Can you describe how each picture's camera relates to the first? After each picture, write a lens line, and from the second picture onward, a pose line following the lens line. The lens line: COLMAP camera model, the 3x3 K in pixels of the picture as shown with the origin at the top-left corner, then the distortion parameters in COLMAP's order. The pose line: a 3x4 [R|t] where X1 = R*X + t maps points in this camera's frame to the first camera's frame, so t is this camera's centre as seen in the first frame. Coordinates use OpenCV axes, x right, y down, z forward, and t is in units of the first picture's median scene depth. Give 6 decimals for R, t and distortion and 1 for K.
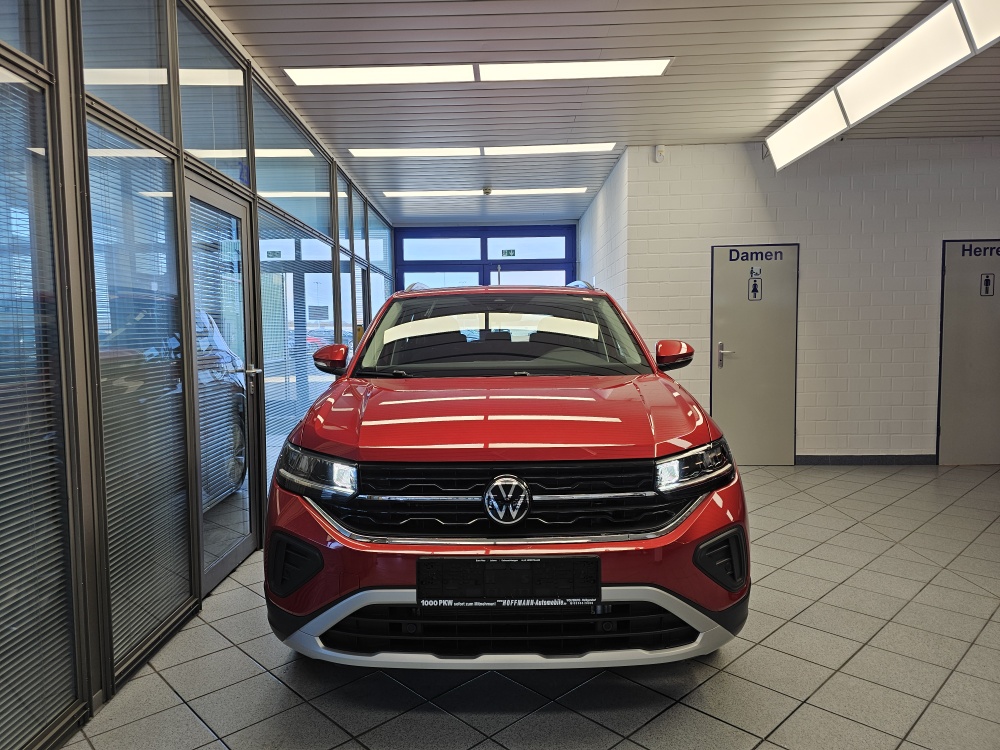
lens RADIAL K [[673.4, 0, 522.8], [0, 673.4, 371.9], [0, 0, 1]] dist [0.038180, -0.001032]
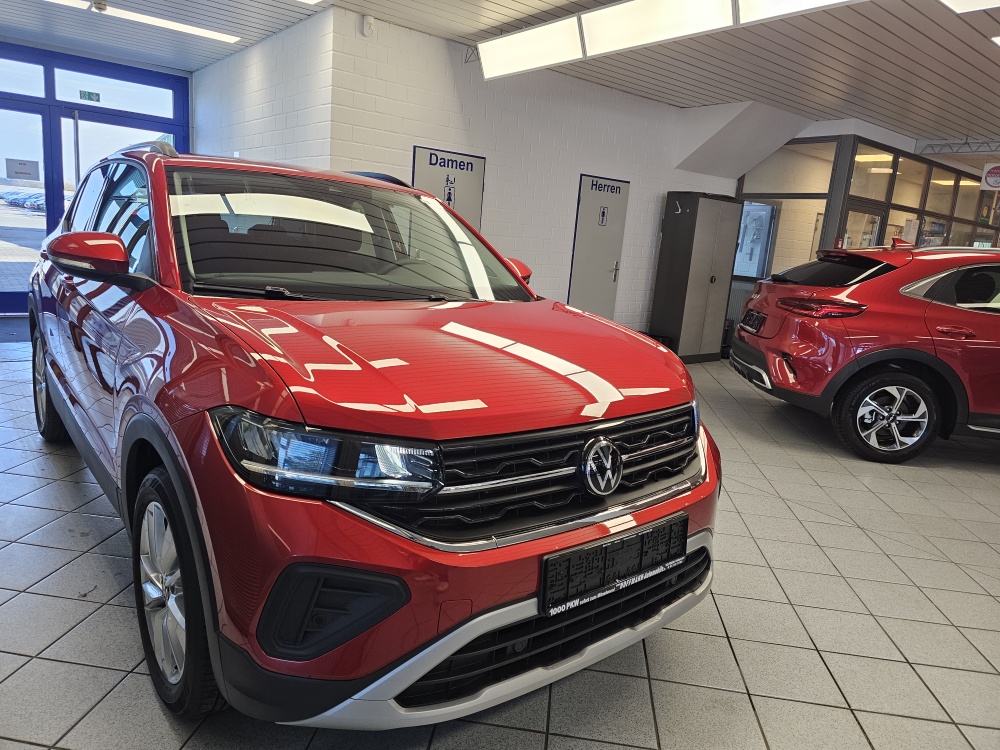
lens RADIAL K [[657.4, 0, 509.9], [0, 657.4, 357.3], [0, 0, 1]] dist [0.081042, -0.058387]
pose [[0.773480, -0.039160, 0.632610, -0.219775], [-0.052674, 0.990665, 0.125728, -0.015062], [-0.631628, -0.130570, 0.764197, 0.160113]]
